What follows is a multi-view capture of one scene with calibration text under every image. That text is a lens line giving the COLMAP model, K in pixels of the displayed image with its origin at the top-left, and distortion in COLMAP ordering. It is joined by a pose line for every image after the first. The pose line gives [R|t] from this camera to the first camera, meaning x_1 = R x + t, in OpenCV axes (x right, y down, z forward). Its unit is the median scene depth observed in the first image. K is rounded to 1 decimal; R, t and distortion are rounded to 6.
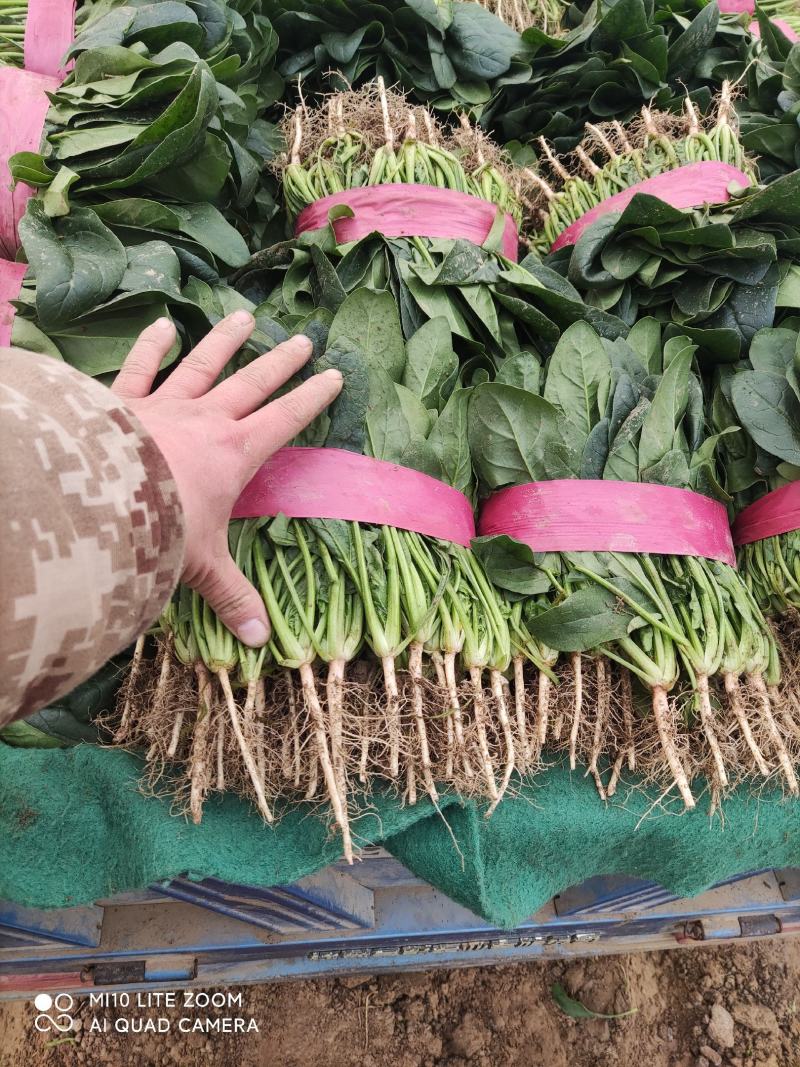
lens RADIAL K [[686.0, 0, 427.9], [0, 686.0, 538.9], [0, 0, 1]] dist [0.092739, -0.094329]
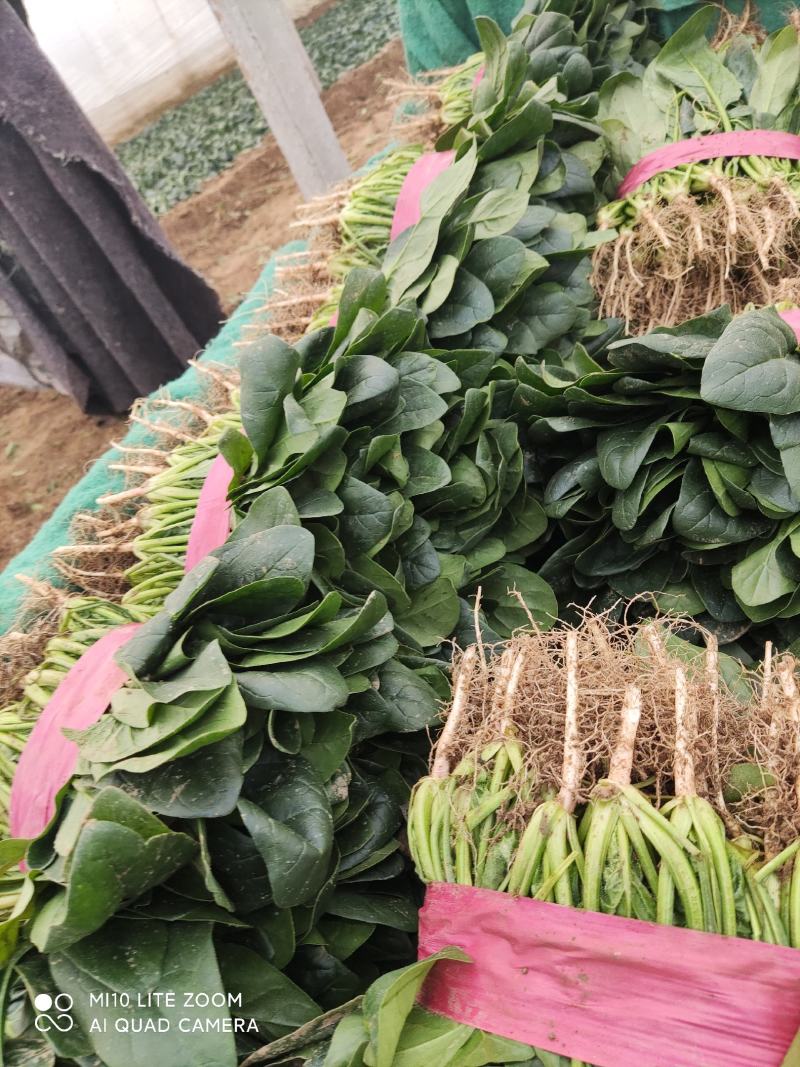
lens RADIAL K [[801.9, 0, 399.7], [0, 801.9, 553.2], [0, 0, 1]] dist [0.080134, -0.169170]
pose [[0.768554, -0.024885, -0.639301, 0.264154], [-0.092261, 0.984488, -0.149235, -0.774954], [0.633098, 0.173678, 0.754336, 0.589647]]
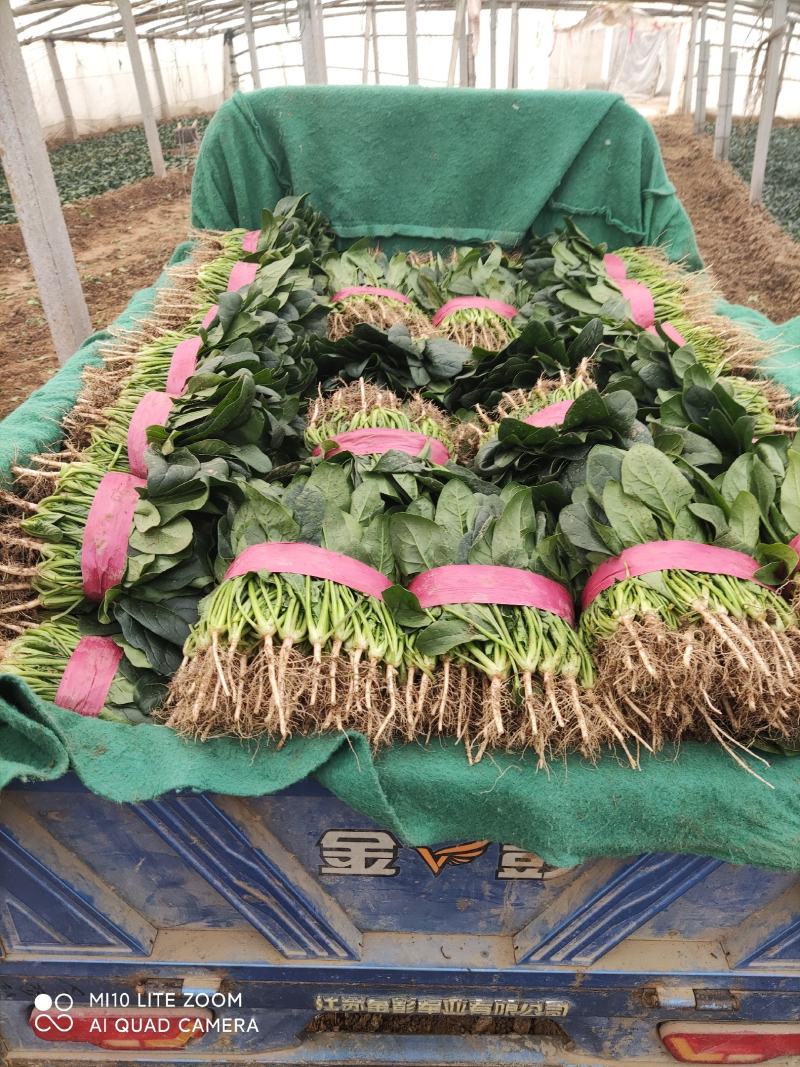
lens RADIAL K [[766.7, 0, 401.7], [0, 766.7, 552.4], [0, 0, 1]] dist [0.100547, -0.144401]
pose [[0.984609, -0.060782, -0.163862, 0.388462], [-0.008341, 0.920165, -0.391443, 0.581373], [0.174573, 0.386785, 0.905495, -0.645950]]
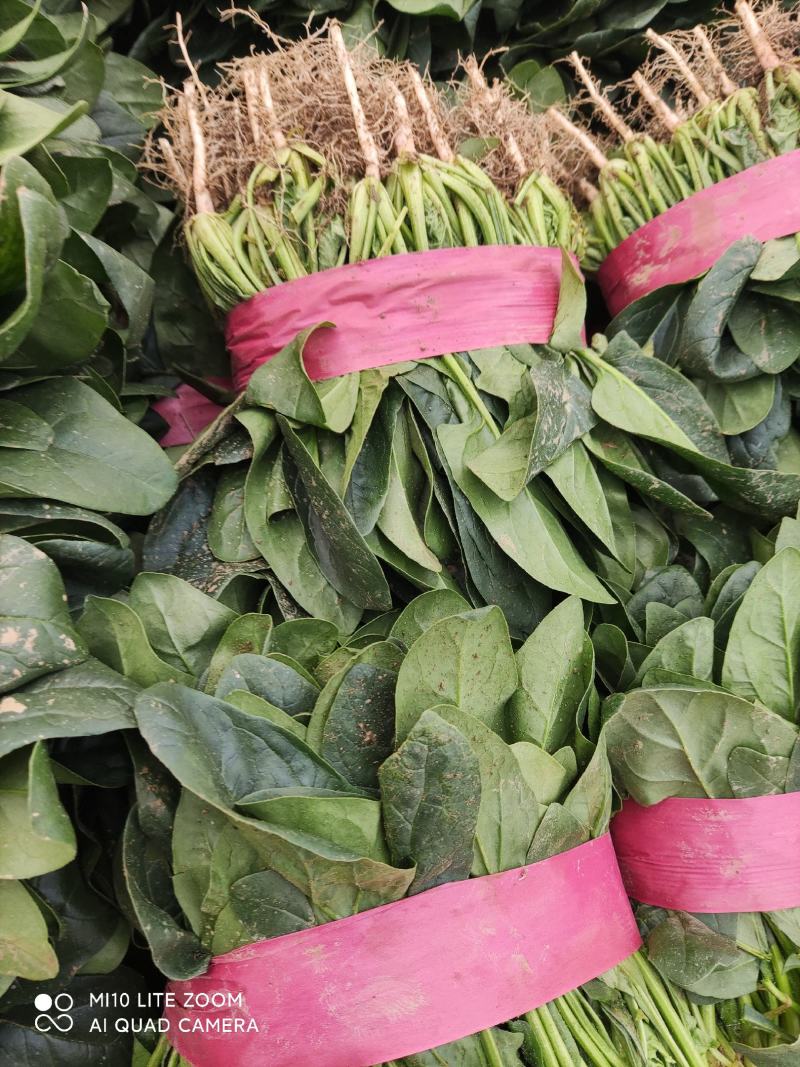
lens RADIAL K [[766.7, 0, 401.7], [0, 766.7, 552.4], [0, 0, 1]] dist [0.100547, -0.144401]
pose [[0.987424, -0.135623, 0.081240, -0.152964], [0.112901, 0.964645, 0.238147, -0.508464], [-0.110666, -0.225980, 0.967826, 0.398282]]
